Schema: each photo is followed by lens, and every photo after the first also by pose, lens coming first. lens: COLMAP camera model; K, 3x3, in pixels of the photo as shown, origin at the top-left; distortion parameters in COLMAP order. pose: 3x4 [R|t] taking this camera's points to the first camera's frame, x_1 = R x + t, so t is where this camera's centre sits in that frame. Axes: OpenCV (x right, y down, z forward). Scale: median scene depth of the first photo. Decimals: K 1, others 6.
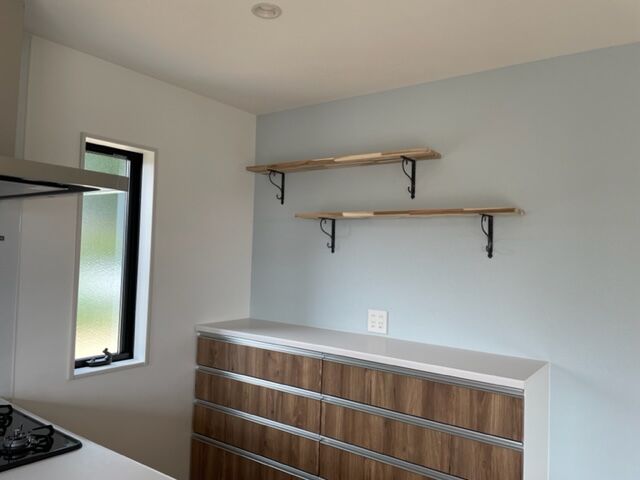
lens RADIAL K [[493.0, 0, 321.5], [0, 493.0, 235.3], [0, 0, 1]] dist [0.043844, -0.005335]
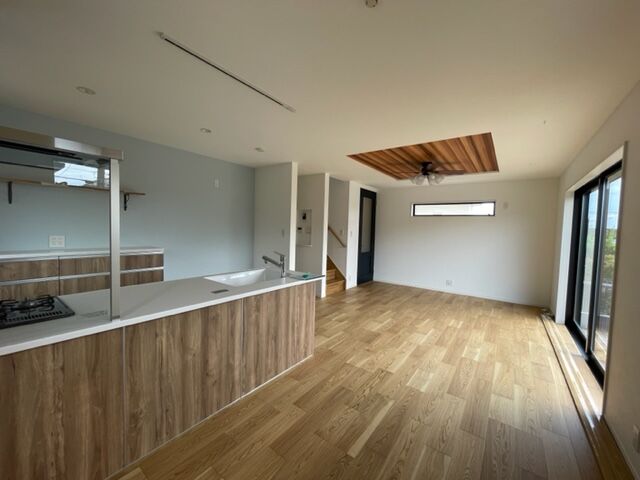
lens RADIAL K [[257.3, 0, 320.0], [0, 257.3, 240.0], [0, 0, 1]] dist [0.000067, 0.000019]
pose [[0.015506, -0.081517, 0.996551, -0.926171], [-0.067014, 0.994345, 0.082379, 0.016659], [-0.997632, -0.068061, 0.009955, -0.043190]]
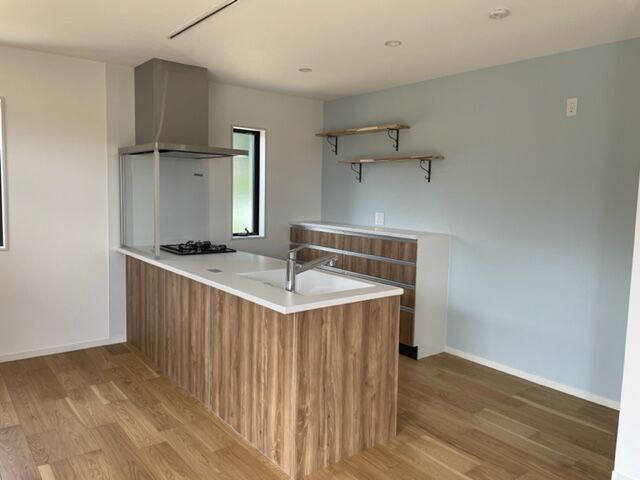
lens RADIAL K [[493.0, 0, 321.5], [0, 493.0, 235.3], [0, 0, 1]] dist [0.043844, -0.005335]
pose [[0.962219, 0.017012, -0.271746, 0.428455], [0.016370, 0.992626, 0.120104, 0.011801], [0.271785, -0.120015, 0.954845, -0.879845]]
